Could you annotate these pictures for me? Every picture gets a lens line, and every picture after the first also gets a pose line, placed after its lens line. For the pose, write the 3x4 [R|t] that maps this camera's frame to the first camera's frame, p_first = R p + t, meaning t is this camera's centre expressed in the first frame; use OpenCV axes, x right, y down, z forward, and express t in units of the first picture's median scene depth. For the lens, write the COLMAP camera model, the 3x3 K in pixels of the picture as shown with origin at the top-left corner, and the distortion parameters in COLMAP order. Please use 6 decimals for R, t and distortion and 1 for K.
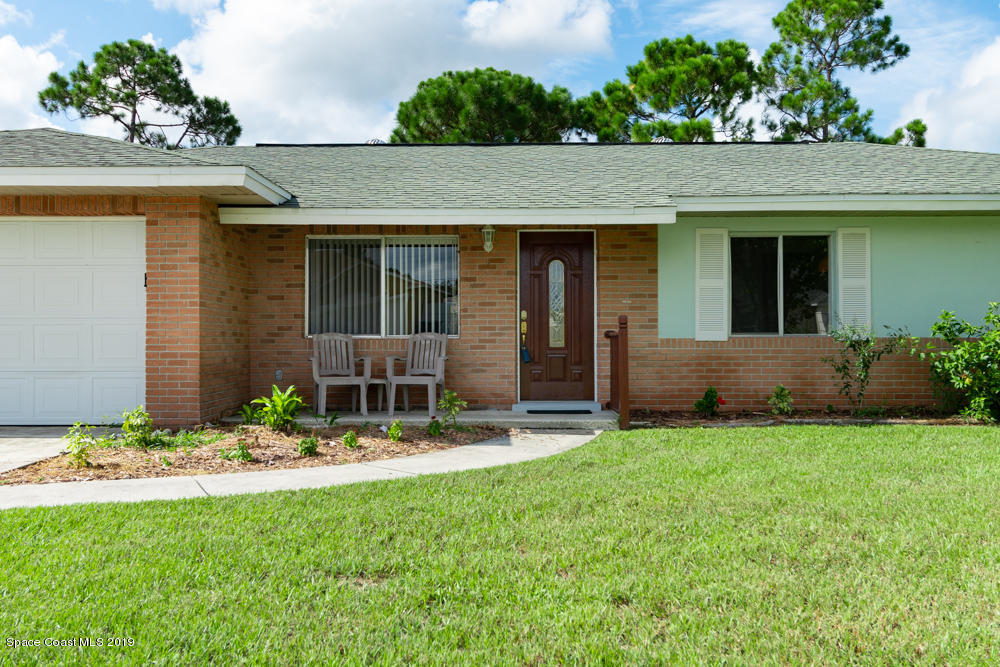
lens RADIAL K [[948.1, 0, 500.0], [0, 948.1, 333.5], [0, 0, 1]] dist [0.013162, 0.007923]
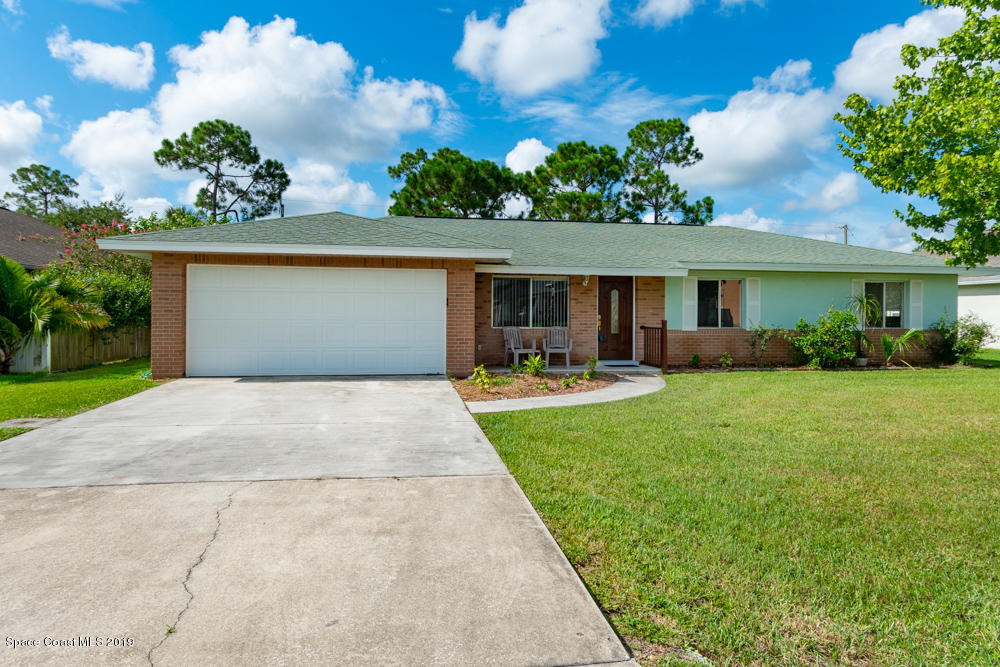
lens RADIAL K [[629.2, 0, 500.0], [0, 629.2, 333.5], [0, 0, 1]] dist [-0.003111, -0.000824]
pose [[0.985125, 0.002018, 0.171828, -0.407217], [-0.008638, 0.999248, 0.037790, -0.033642], [-0.171623, -0.038712, 0.984402, -0.267256]]
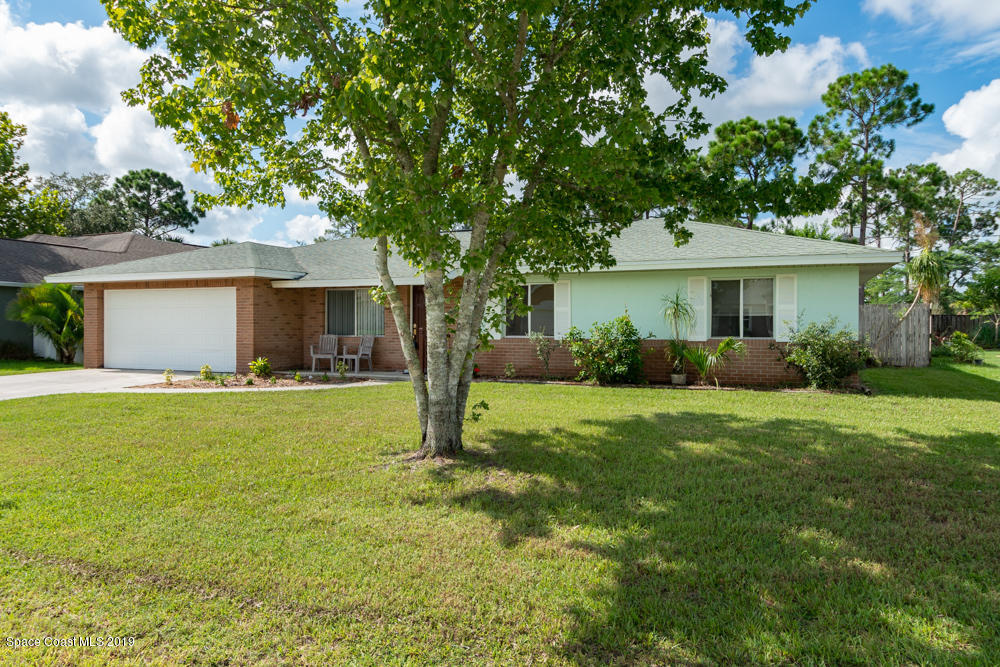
lens RADIAL K [[677.6, 0, 500.0], [0, 677.6, 333.5], [0, 0, 1]] dist [0.002122, 0.002058]
pose [[0.914331, 0.007070, -0.404906, 0.785137], [0.001522, 0.999781, 0.020893, -0.032919], [0.404965, -0.019720, 0.914120, -0.258386]]
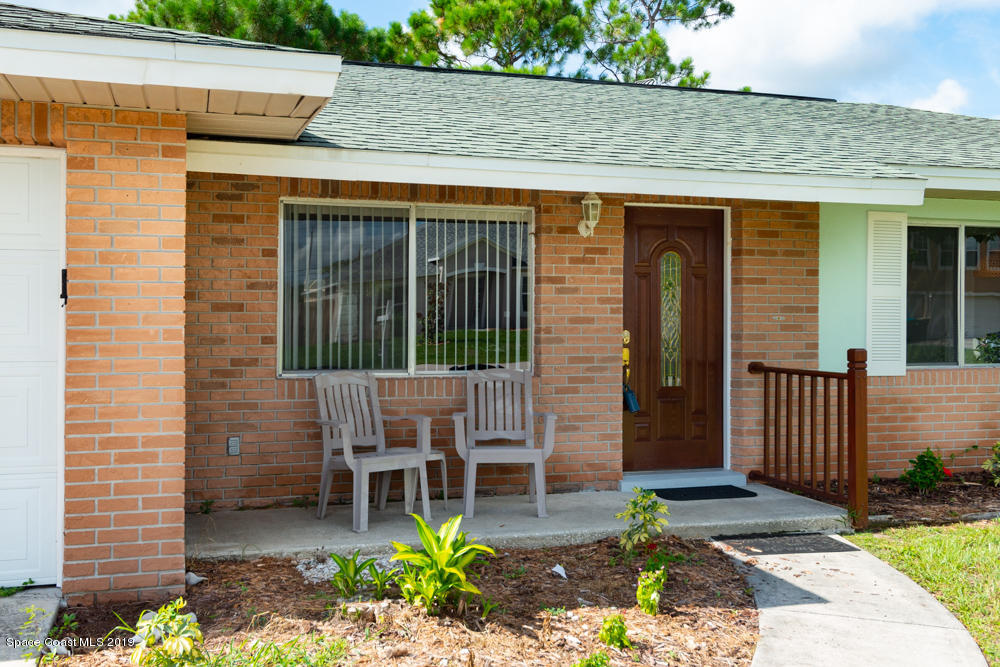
lens RADIAL K [[1037.9, 0, 501.1], [0, 1037.9, 318.8], [0, 0, 1]] dist [0.011695, 0.013514]
pose [[0.949102, 0.005191, 0.314926, -0.273137], [-0.009654, 0.999874, 0.012613, -0.039615], [-0.314821, -0.015012, 0.949032, 0.366148]]
